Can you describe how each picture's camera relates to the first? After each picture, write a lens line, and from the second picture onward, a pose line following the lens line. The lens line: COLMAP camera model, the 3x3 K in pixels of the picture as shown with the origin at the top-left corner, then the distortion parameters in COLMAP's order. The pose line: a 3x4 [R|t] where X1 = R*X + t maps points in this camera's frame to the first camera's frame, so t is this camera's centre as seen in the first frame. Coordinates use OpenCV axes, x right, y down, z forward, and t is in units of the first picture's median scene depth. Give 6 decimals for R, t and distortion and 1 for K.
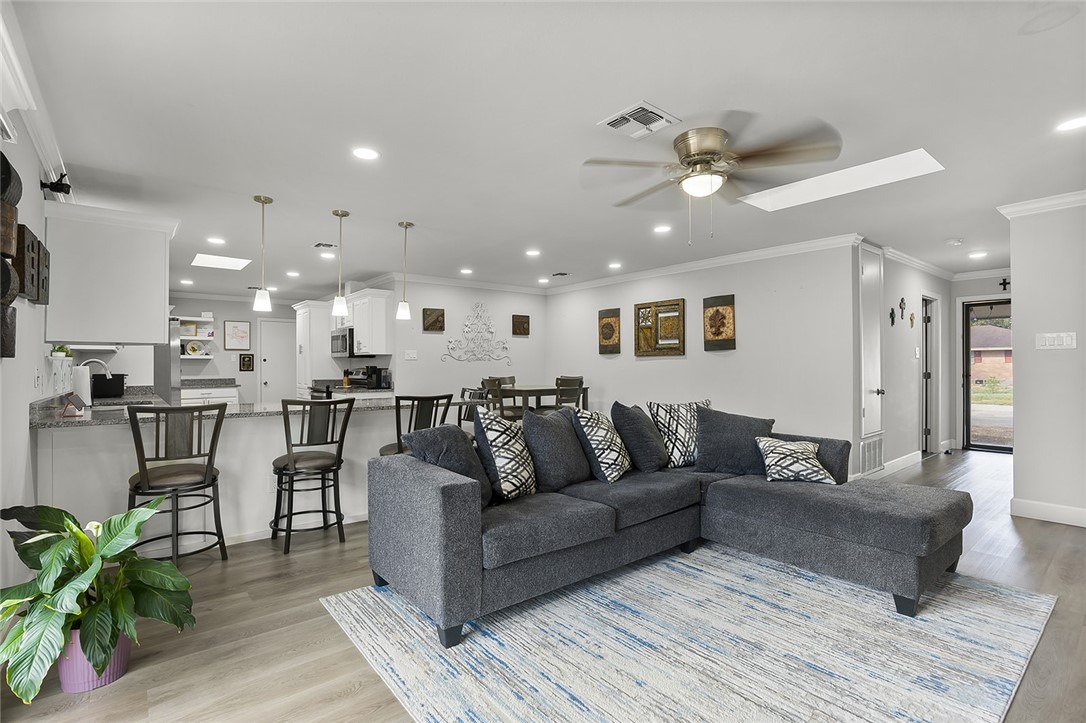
lens RADIAL K [[517.3, 0, 525.8], [0, 517.3, 366.2], [0, 0, 1]] dist [-0.027218, 0.006783]
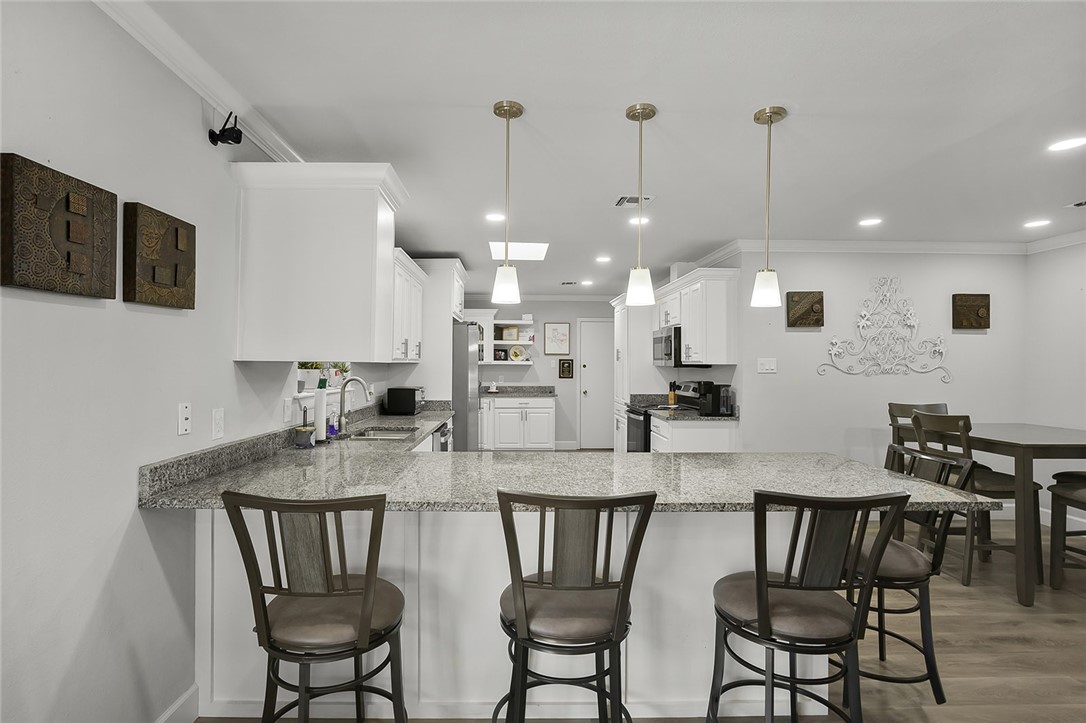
lens RADIAL K [[517.3, 0, 530.0], [0, 517.3, 361.7], [0, 0, 1]] dist [-0.027218, 0.006783]
pose [[0.809500, 0.004640, -0.587102, -0.081502], [-0.006575, 0.999978, -0.001162, -0.022786], [0.587083, 0.004801, 0.809512, 0.294115]]
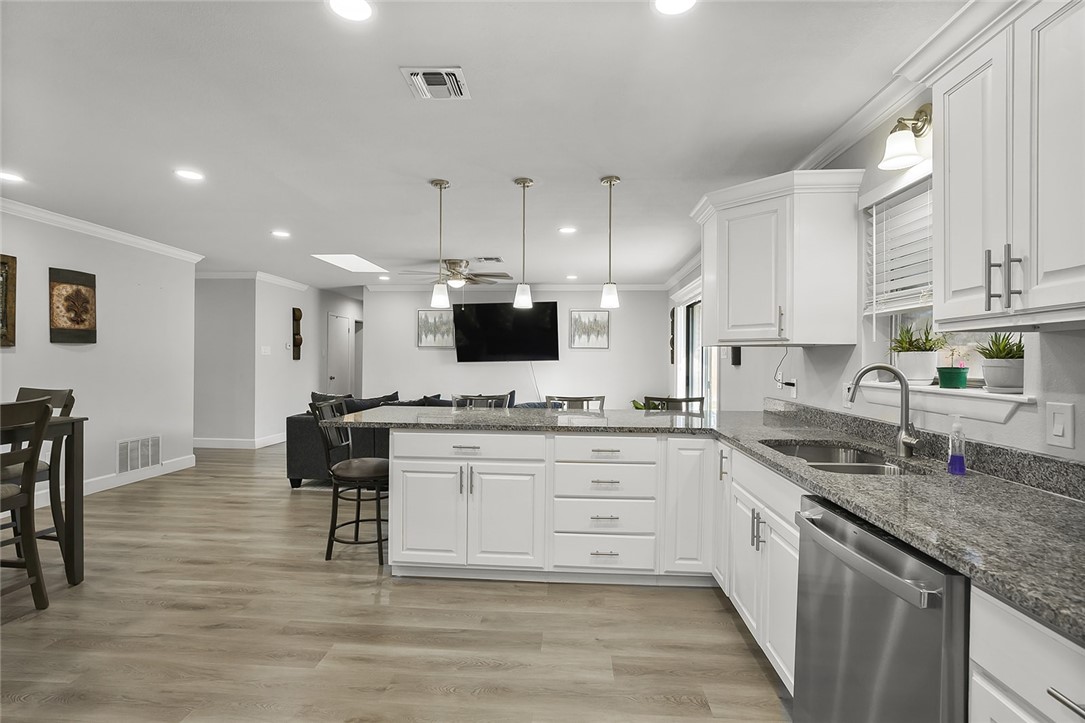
lens RADIAL K [[516.8, 0, 535.0], [0, 516.8, 361.4], [0, 0, 1]] dist [-0.027218, 0.006783]
pose [[-0.735961, -0.006614, 0.676992, -0.527463], [-0.010704, 0.999941, -0.001867, -0.007479], [-0.676940, -0.008620, -0.735988, 0.906958]]
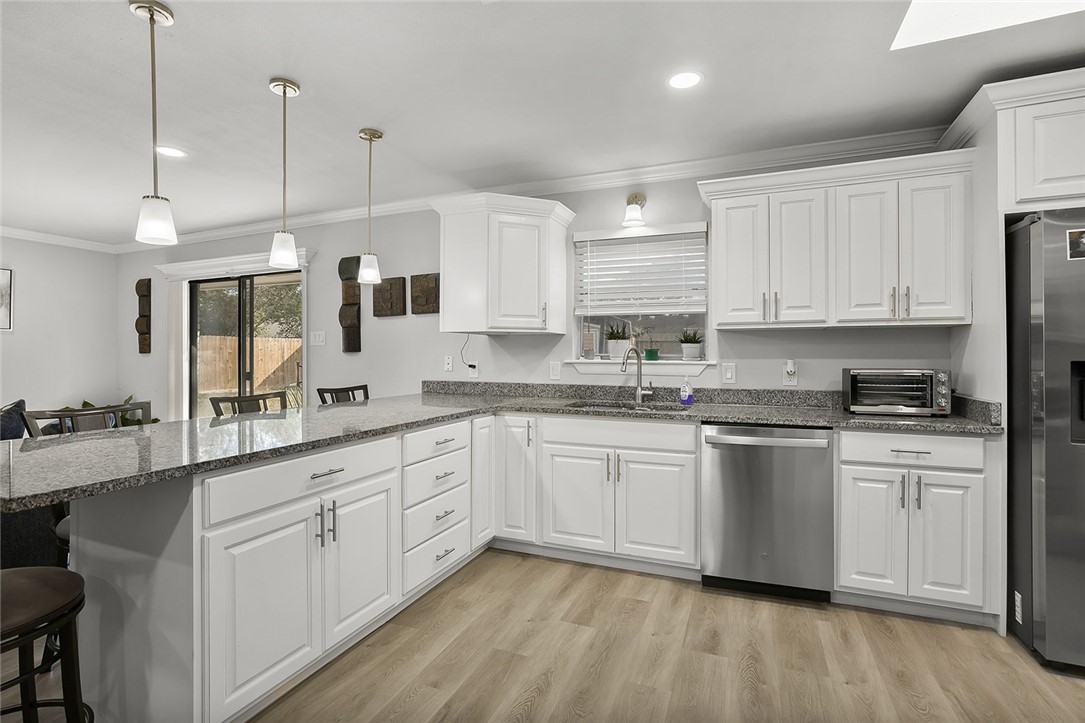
lens RADIAL K [[516.8, 0, 536.1], [0, 516.8, 355.1], [0, 0, 1]] dist [-0.027218, 0.006783]
pose [[-0.875668, 0.001047, -0.482912, -0.185983], [0.004254, 0.999976, -0.005546, 0.000782], [0.482895, -0.006911, -0.875651, 0.928288]]
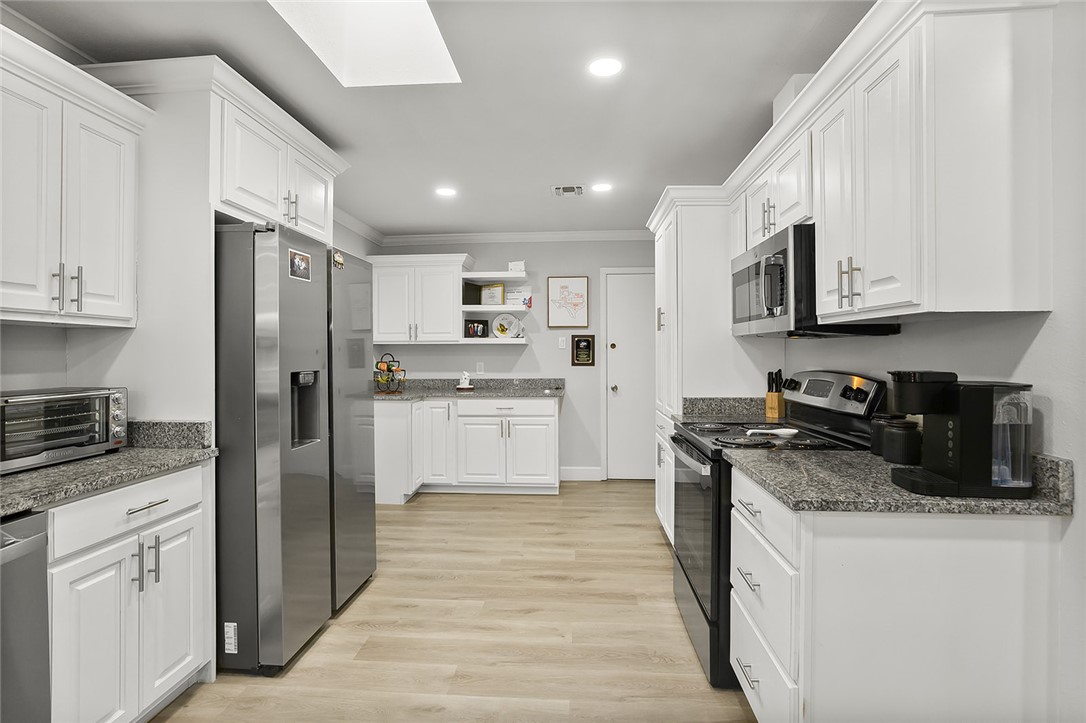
lens RADIAL K [[517.3, 0, 550.8], [0, 517.3, 352.2], [0, 0, 1]] dist [-0.027218, 0.006783]
pose [[0.756235, 0.001329, -0.654299, -0.262564], [0.000749, 0.999996, 0.002898, -0.008332], [0.654300, -0.002681, 0.756230, 0.710360]]
